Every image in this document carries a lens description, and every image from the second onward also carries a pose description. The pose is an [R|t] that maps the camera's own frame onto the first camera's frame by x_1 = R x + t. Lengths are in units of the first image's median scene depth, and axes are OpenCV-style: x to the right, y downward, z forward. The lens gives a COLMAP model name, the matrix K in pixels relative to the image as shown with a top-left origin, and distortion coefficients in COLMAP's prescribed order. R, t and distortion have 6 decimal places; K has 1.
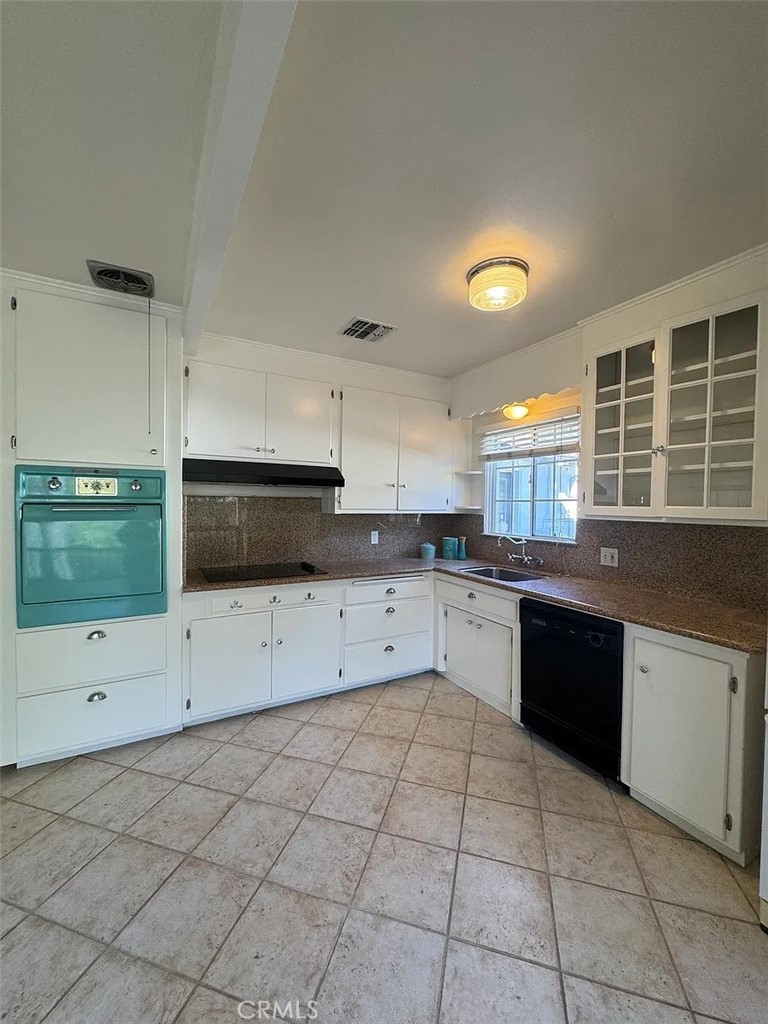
lens RADIAL K [[410.1, 0, 383.6], [0, 410.1, 511.7], [0, 0, 1]] dist [-0.001994, 0.000691]
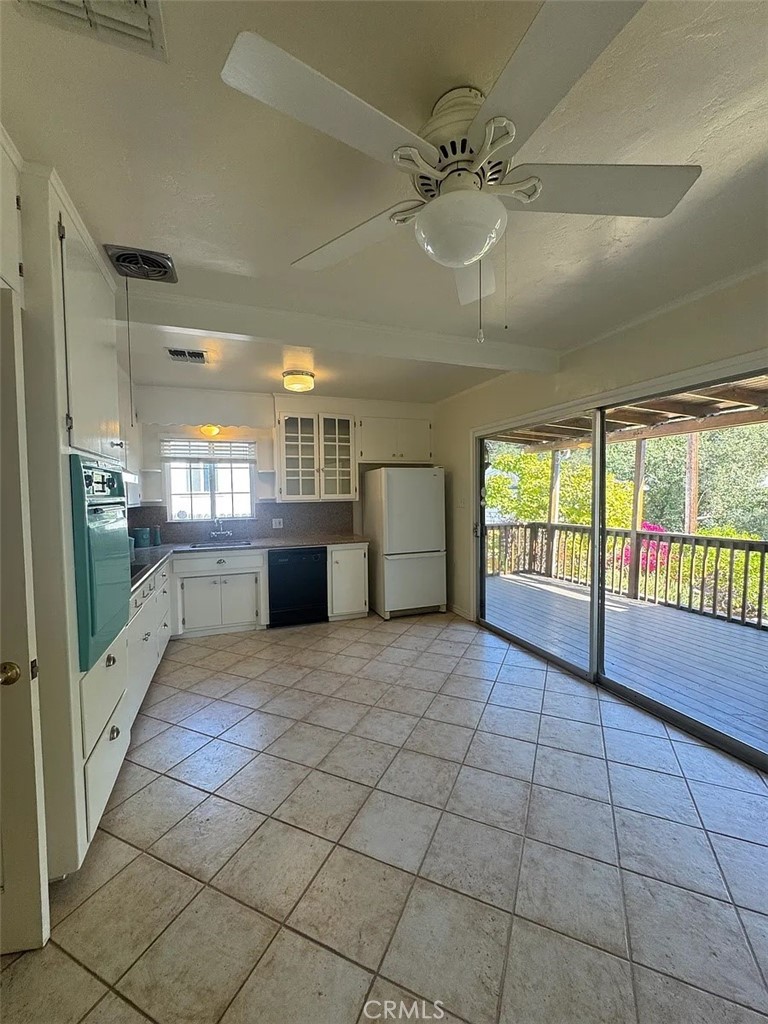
lens RADIAL K [[410.1, 0, 383.6], [0, 410.1, 511.7], [0, 0, 1]] dist [-0.001994, 0.000691]
pose [[0.145504, -0.059600, 0.987561, -1.539393], [0.040417, 0.997709, 0.054257, -0.027631], [-0.988532, 0.032019, 0.147579, 0.334796]]
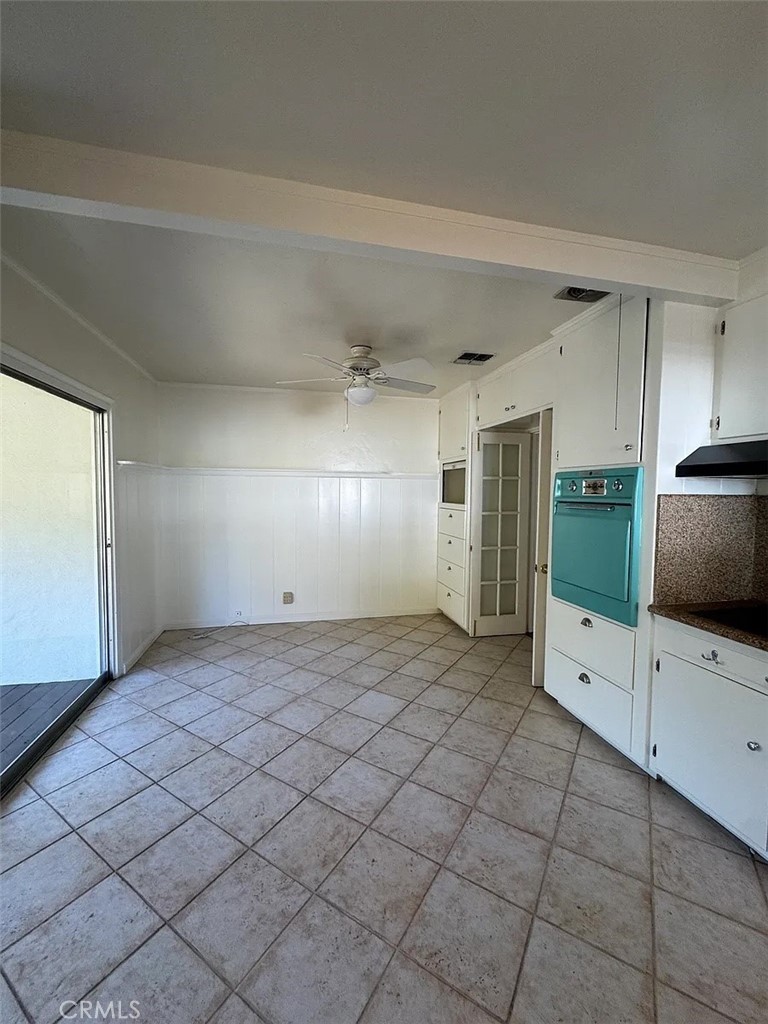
lens RADIAL K [[410.1, 0, 383.6], [0, 410.1, 511.7], [0, 0, 1]] dist [-0.001994, 0.000691]
pose [[-0.273567, 0.030053, -0.961383, 0.532343], [-0.039827, 0.998301, 0.042540, -0.022236], [0.961028, 0.049927, -0.271906, 0.818231]]
